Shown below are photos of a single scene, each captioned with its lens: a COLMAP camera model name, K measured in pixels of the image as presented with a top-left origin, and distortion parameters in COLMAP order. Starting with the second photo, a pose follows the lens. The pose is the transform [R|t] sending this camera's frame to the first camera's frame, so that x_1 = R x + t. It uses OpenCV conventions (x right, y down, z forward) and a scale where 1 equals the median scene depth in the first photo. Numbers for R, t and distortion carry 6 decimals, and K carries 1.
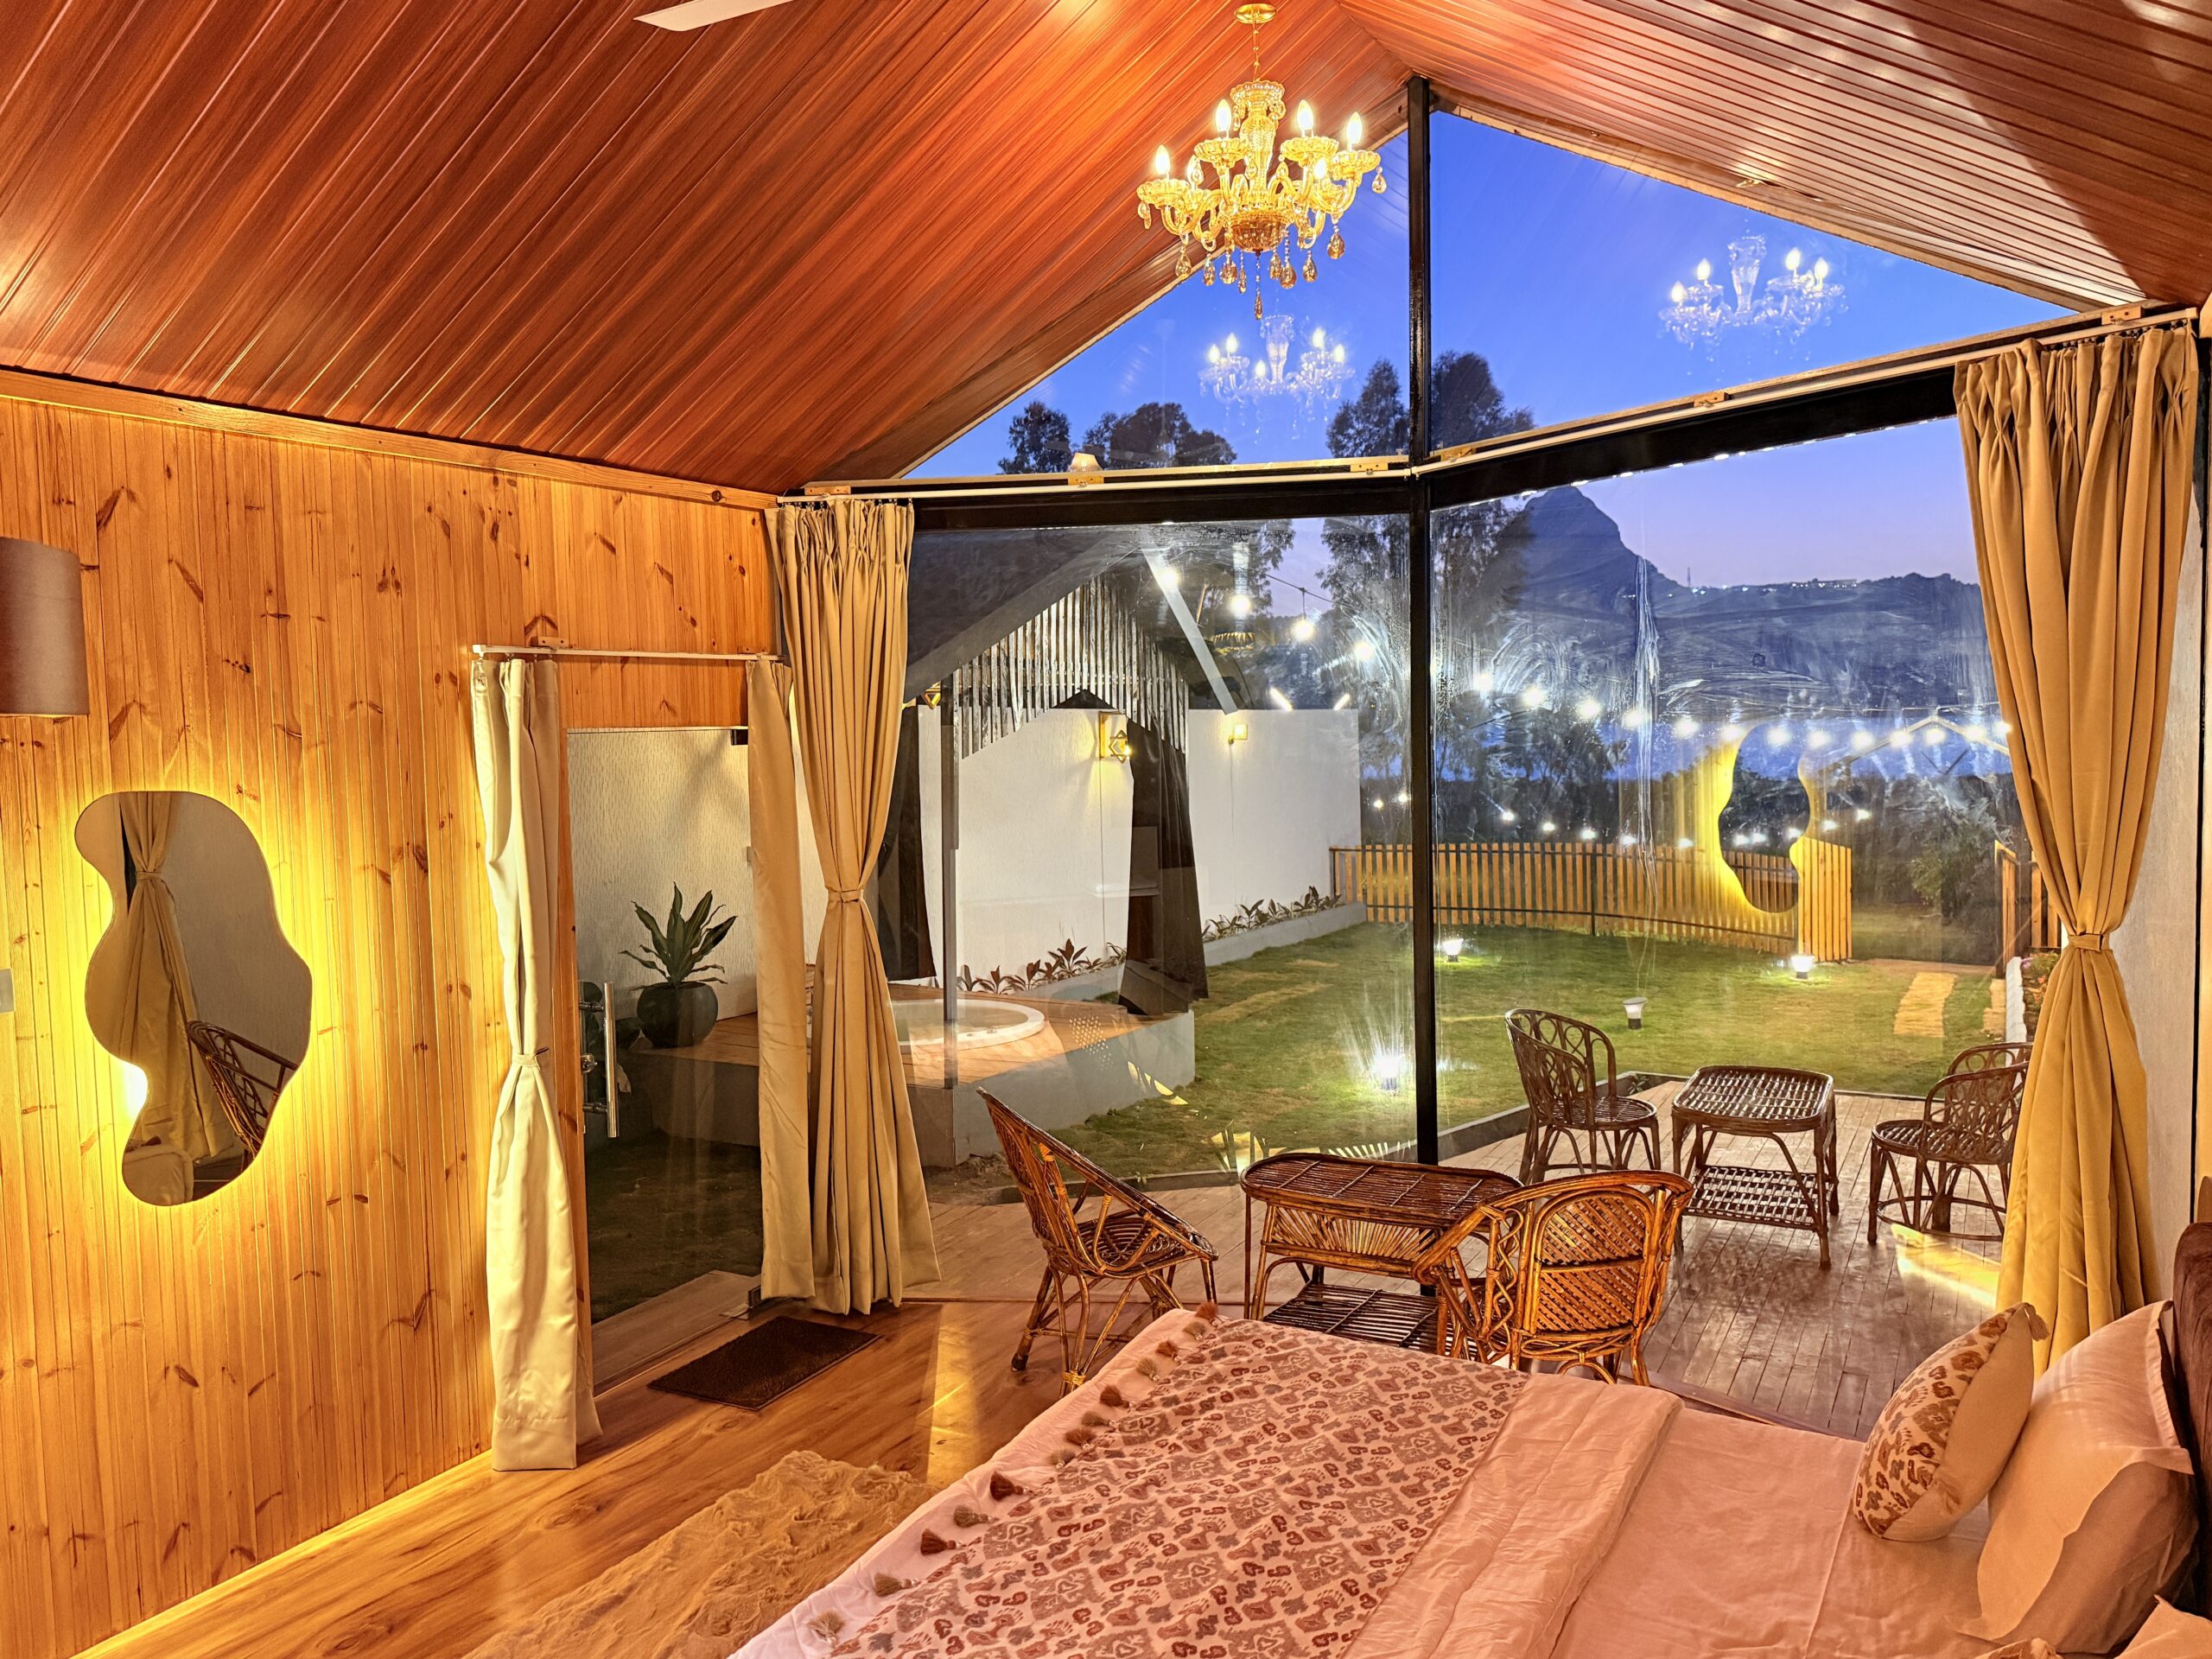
lens RADIAL K [[1634.7, 0, 1101.7], [0, 1634.7, 816.2], [0, 0, 1]] dist [0.046848, -0.060084]
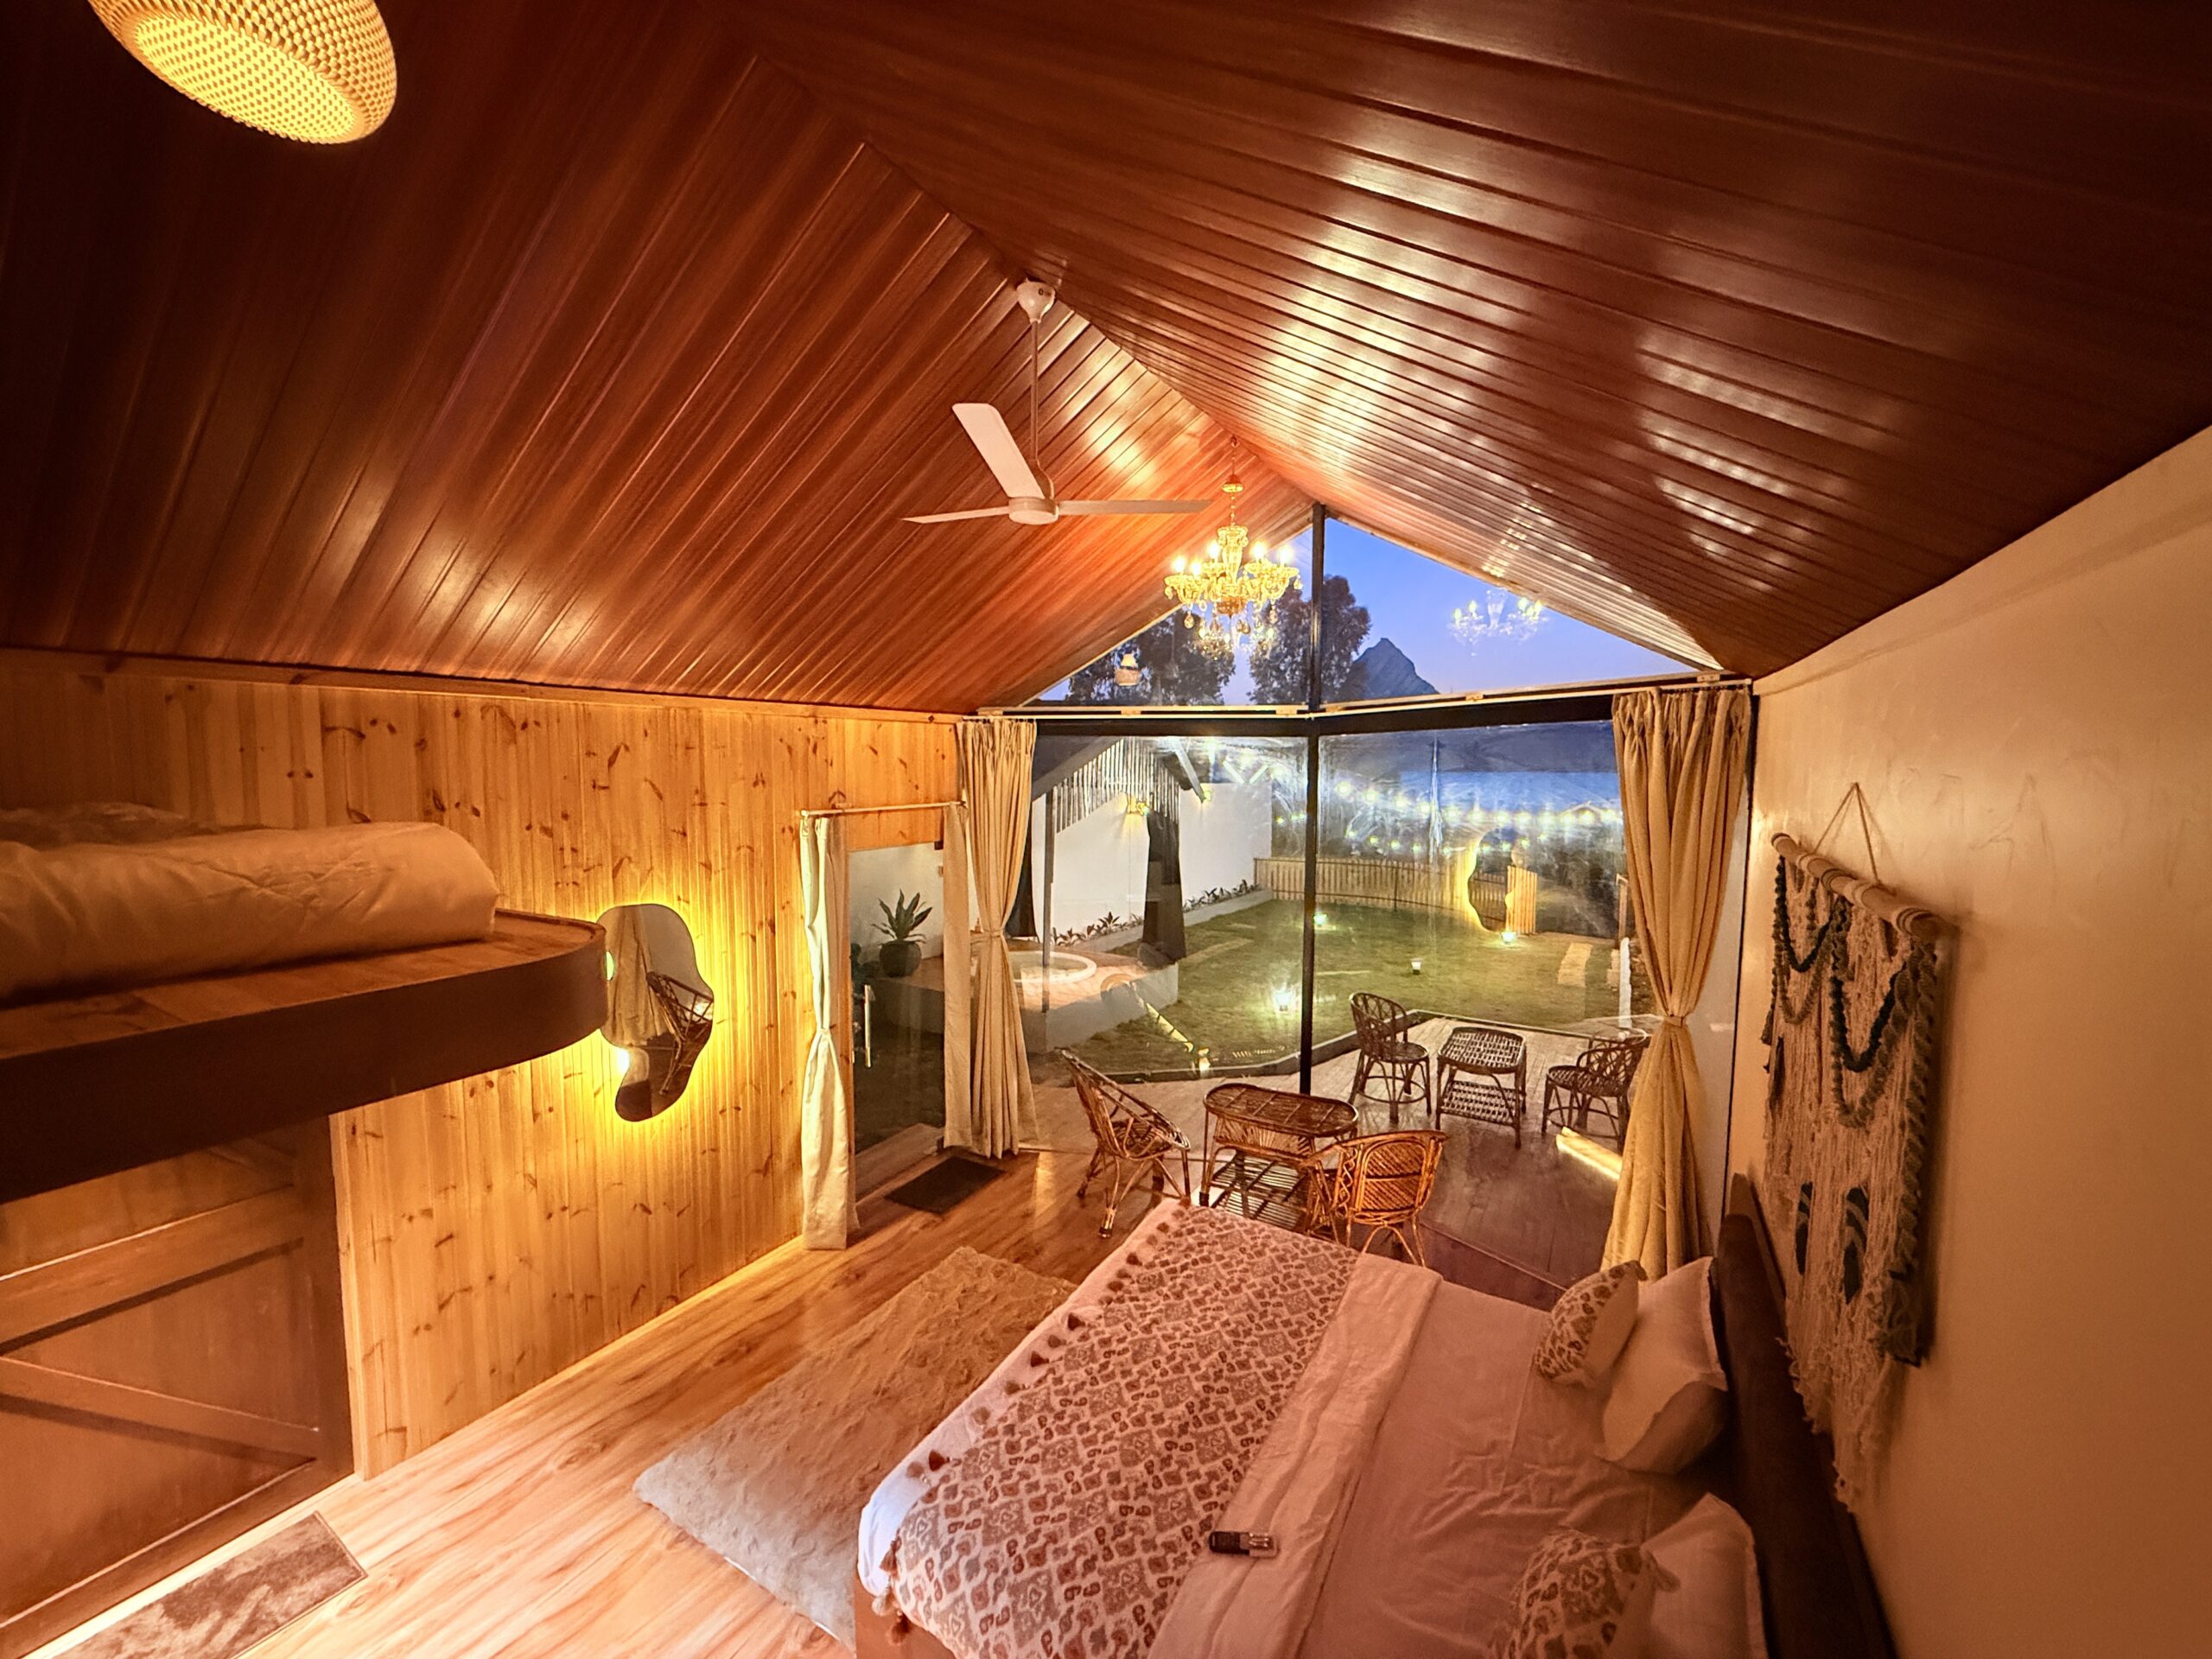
lens RADIAL K [[882.5, 0, 1100.5], [0, 882.5, 830.3], [0, 0, 1]] dist [0.001239, 0.000230]
pose [[0.999052, 0.030988, -0.030585, -0.012343], [-0.030375, 0.999332, 0.020322, -0.123891], [0.031194, -0.019374, 0.999326, 0.006652]]
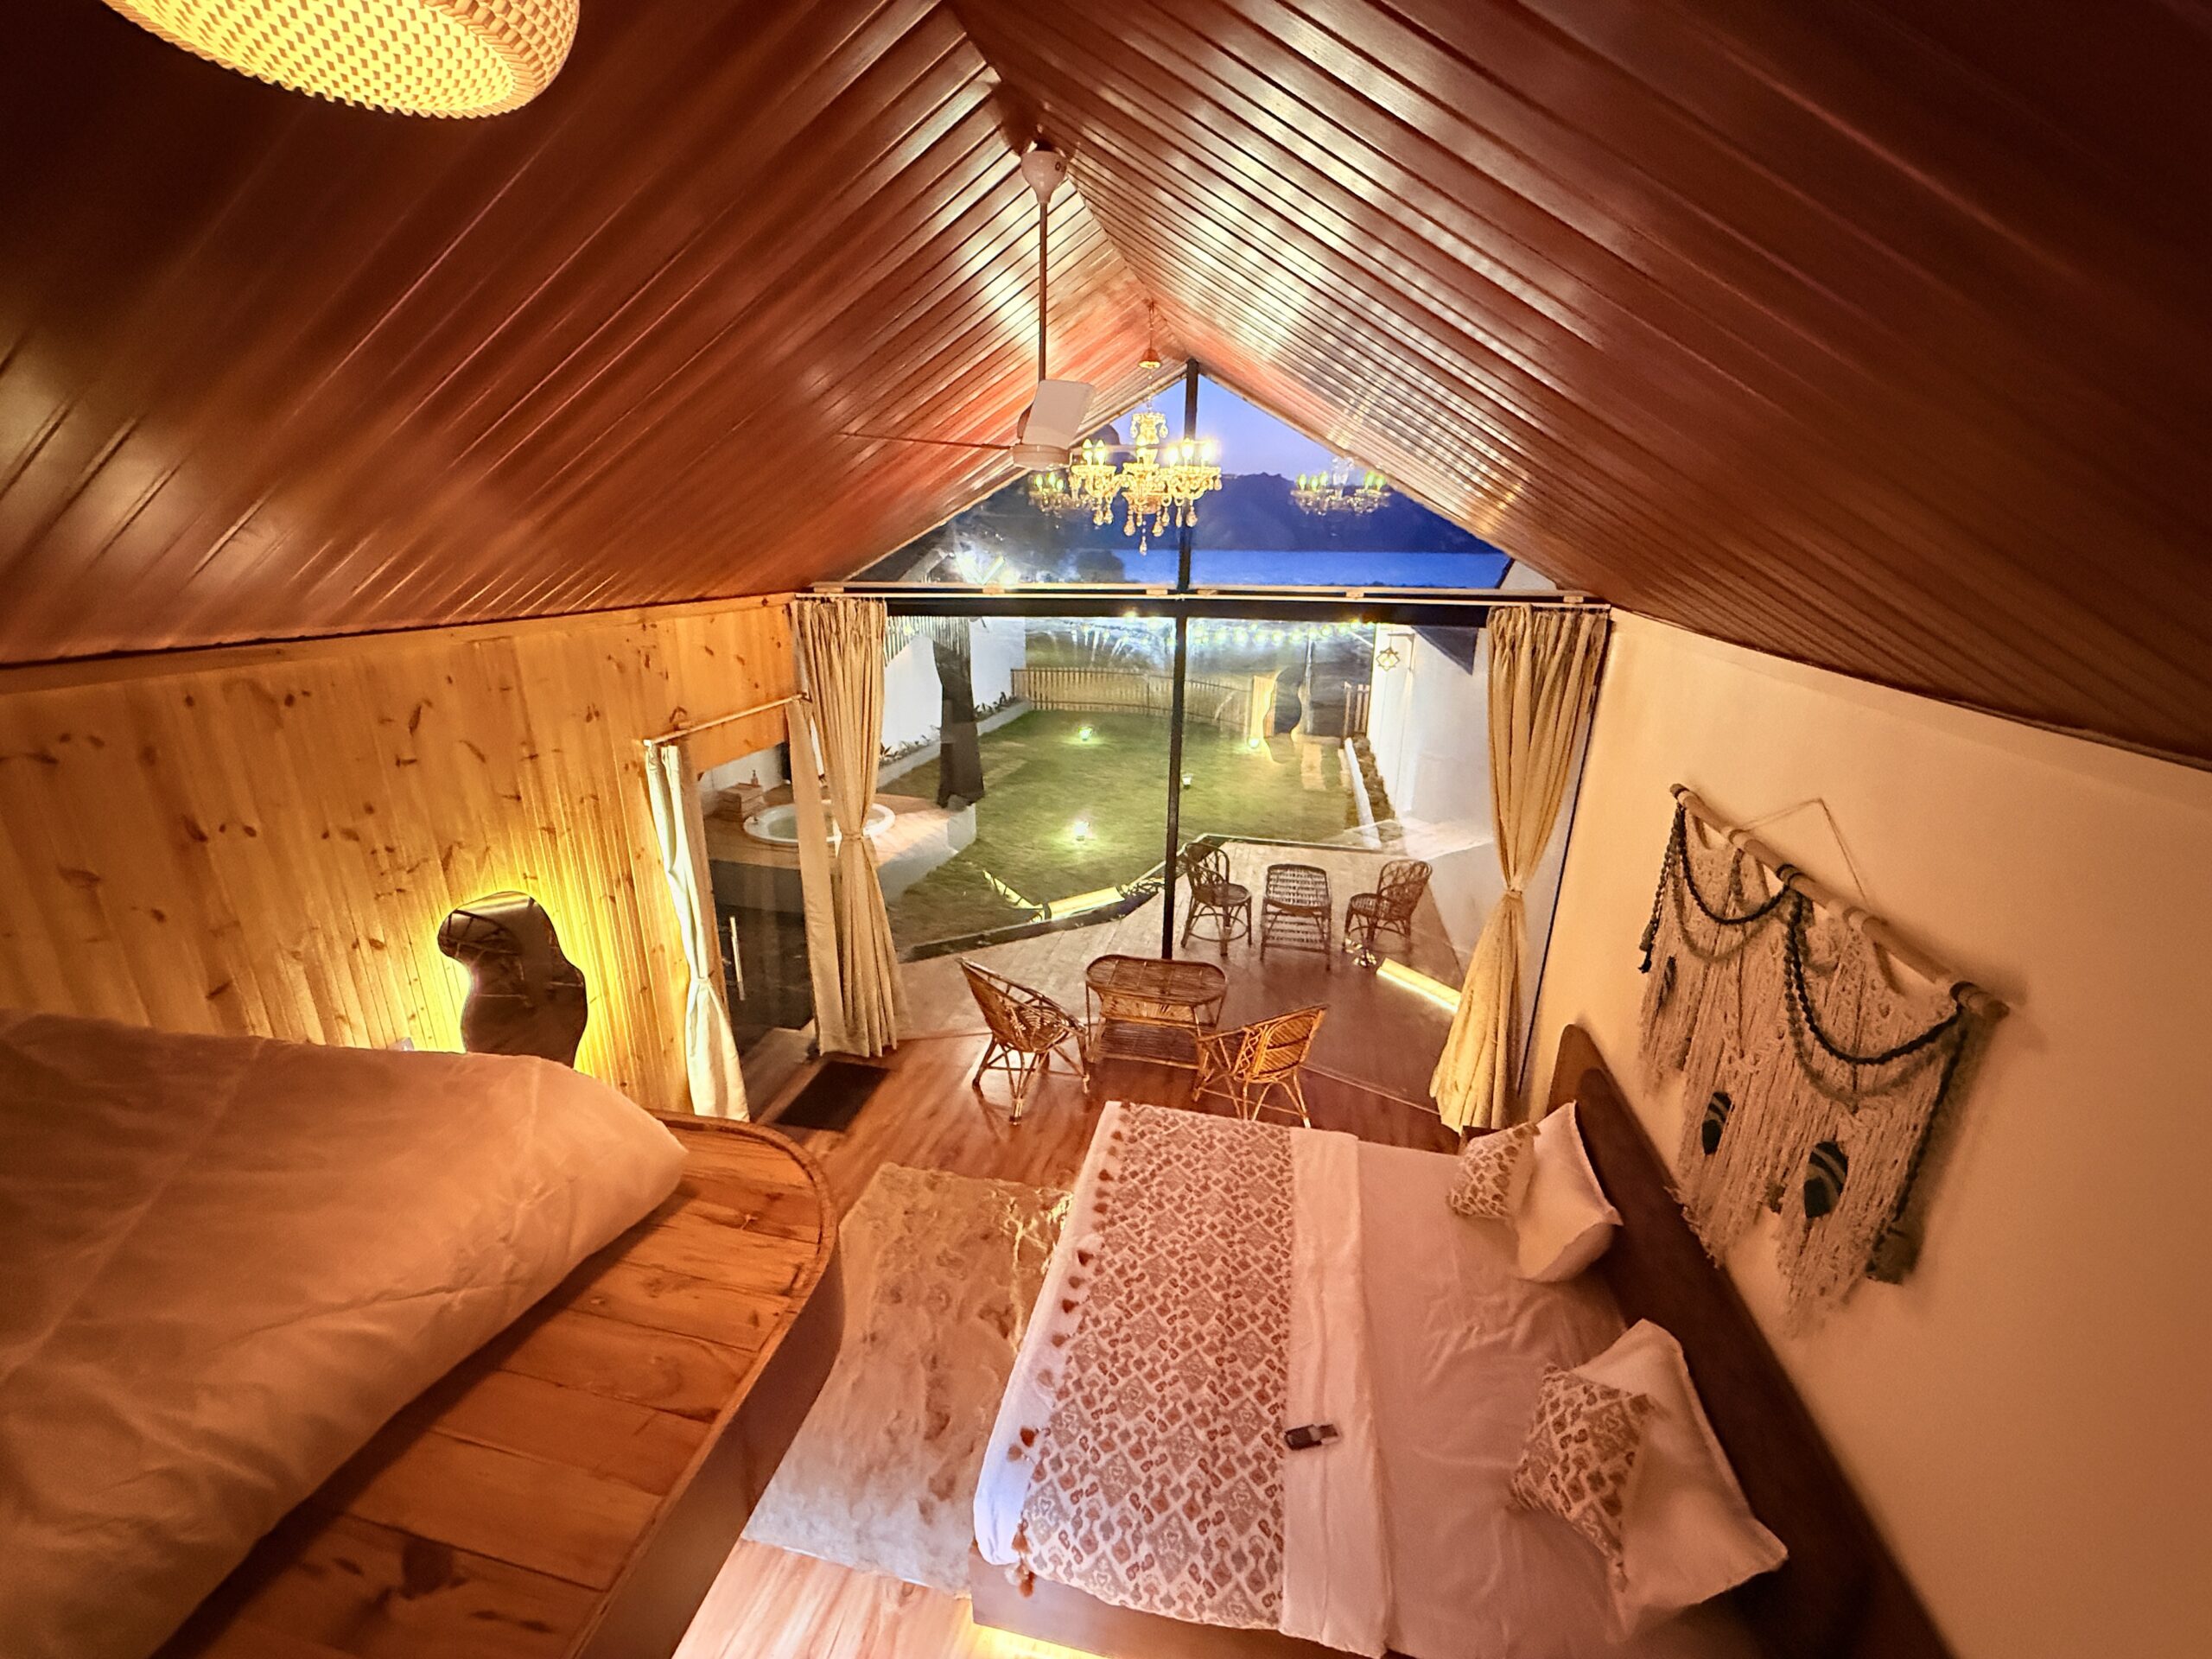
lens RADIAL K [[883.6, 0, 1100.3], [0, 883.6, 830.3], [0, 0, 1]] dist [0.000180, -0.000086]
pose [[0.958125, -0.052657, 0.281466, -0.229178], [-0.021049, 0.967335, 0.252625, -0.265591], [-0.285574, -0.247971, 0.925720, 0.090983]]
